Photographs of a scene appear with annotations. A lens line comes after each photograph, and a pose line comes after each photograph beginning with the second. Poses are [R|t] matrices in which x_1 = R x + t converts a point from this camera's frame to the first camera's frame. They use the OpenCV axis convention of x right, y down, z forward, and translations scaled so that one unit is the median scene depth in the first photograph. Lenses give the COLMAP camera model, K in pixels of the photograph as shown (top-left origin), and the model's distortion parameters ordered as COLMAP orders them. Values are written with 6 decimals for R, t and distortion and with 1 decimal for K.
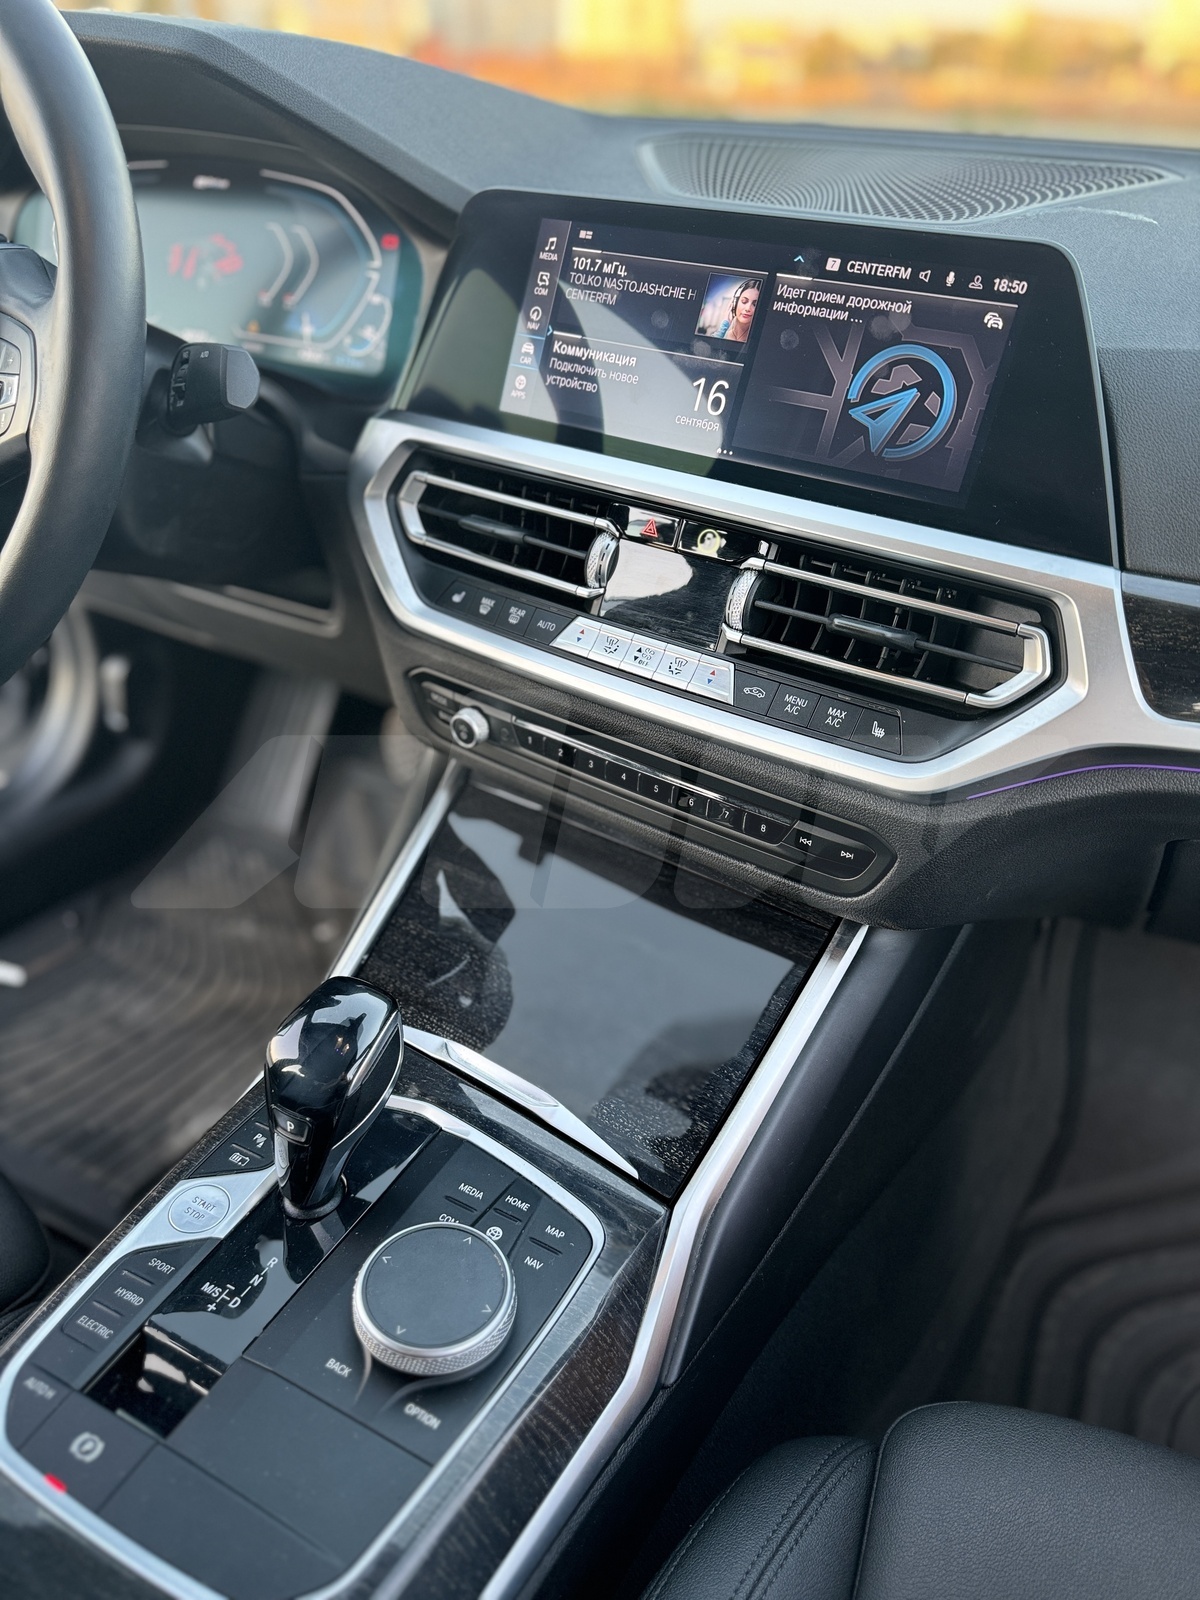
lens RADIAL K [[1127.0, 0, 597.6], [0, 1127.0, 801.3], [0, 0, 1]] dist [0.052523, -0.064500]
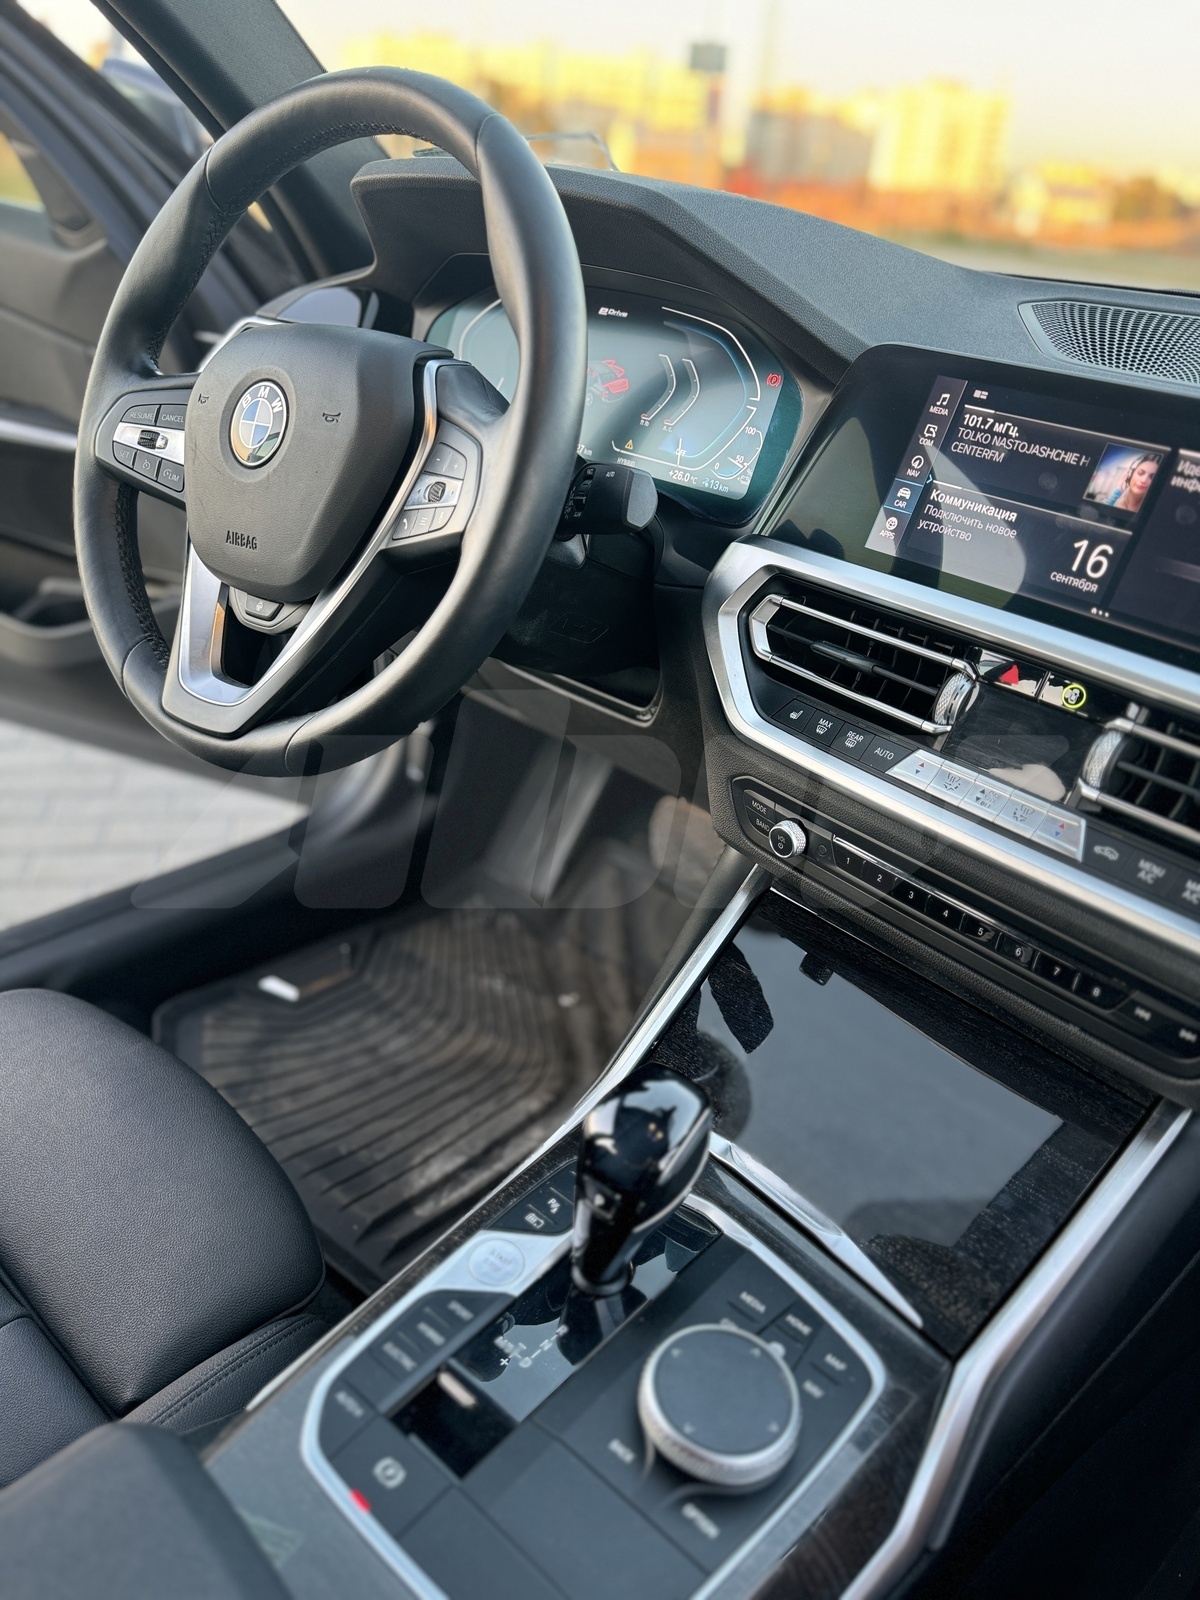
lens RADIAL K [[1127.0, 0, 606.6], [0, 1127.0, 793.5], [0, 0, 1]] dist [0.052523, -0.064500]
pose [[0.974053, 0.141414, -0.176698, -0.108603], [-0.155970, 0.985183, -0.071331, -0.007945], [0.163993, 0.097040, 0.981677, -0.048684]]
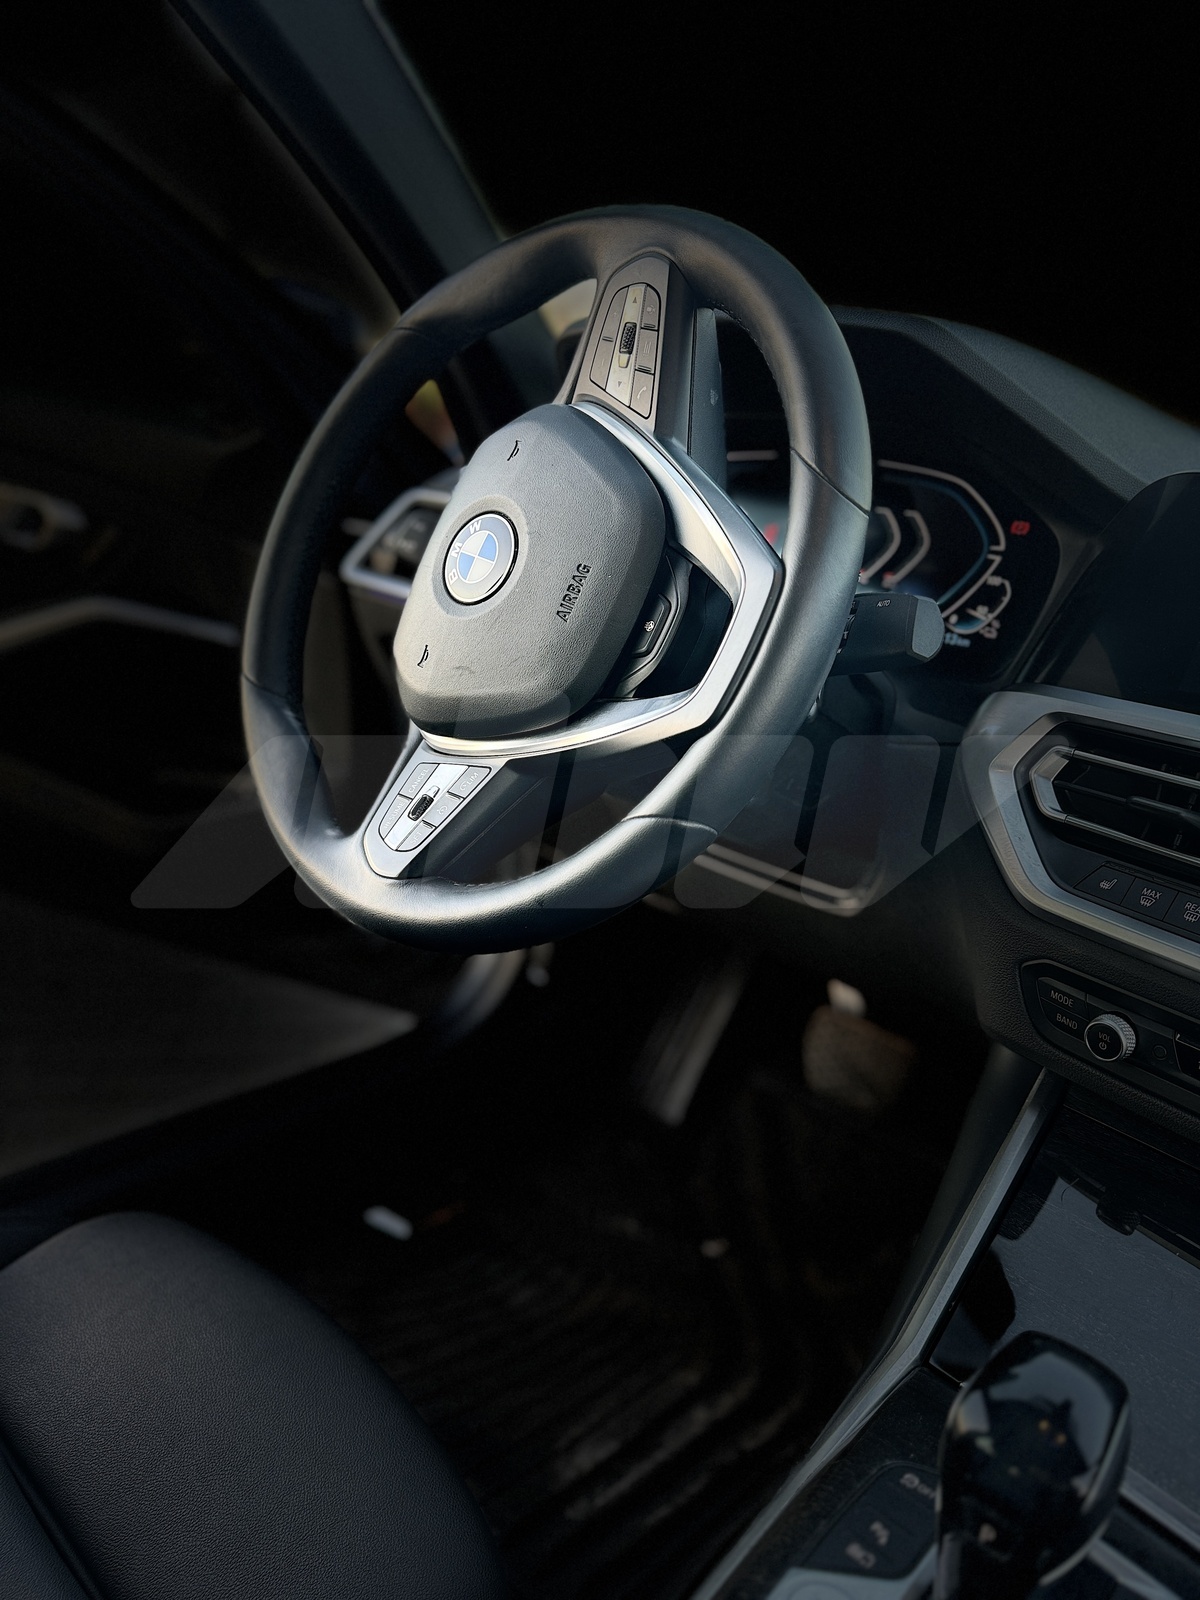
lens RADIAL K [[1127.0, 0, 603.5], [0, 1127.0, 809.4], [0, 0, 1]] dist [0.052523, -0.064500]
pose [[0.963761, 0.117572, -0.239460, -0.318581], [-0.178645, 0.951089, -0.252023, 0.057272], [0.198117, 0.285668, 0.937626, 0.100415]]
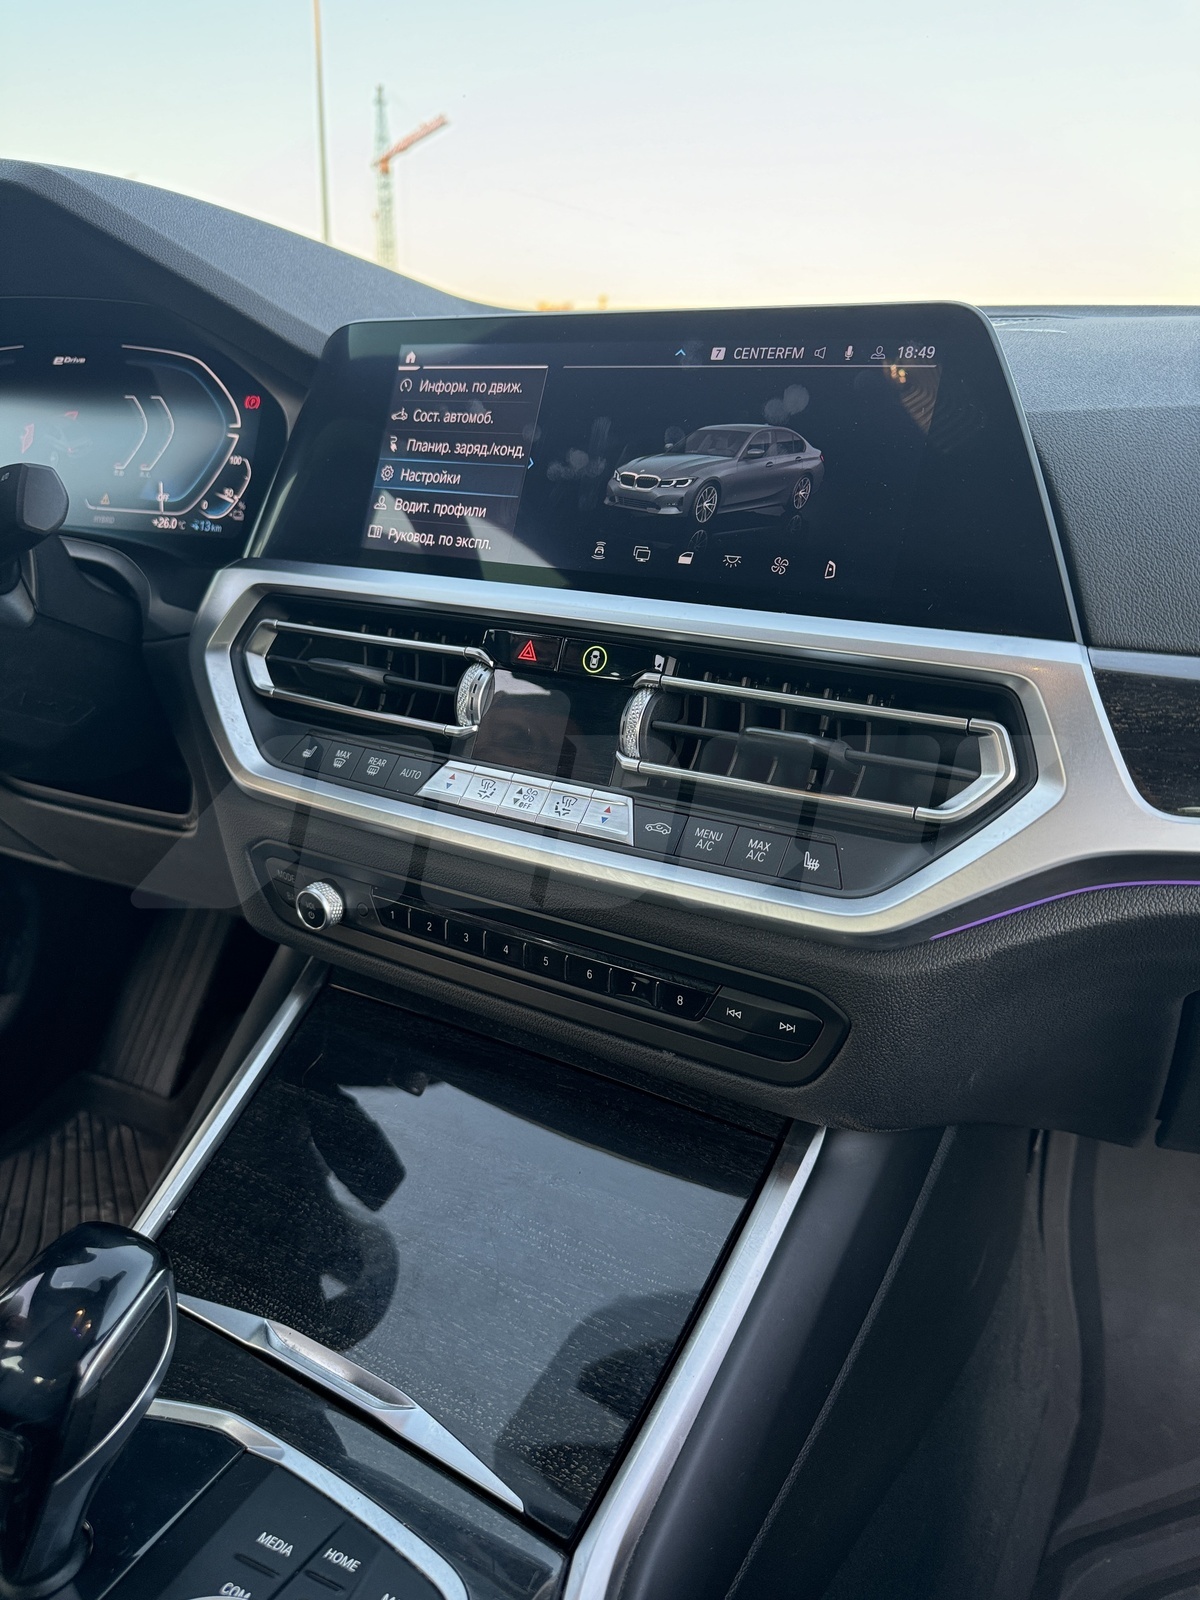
lens RADIAL K [[1127.0, 0, 592.4], [0, 1127.0, 811.9], [0, 0, 1]] dist [0.052523, -0.064500]
pose [[0.998477, -0.027526, 0.047819, 0.049748], [0.038017, 0.971328, -0.234684, 0.074479], [-0.039988, 0.236145, 0.970895, 0.198522]]
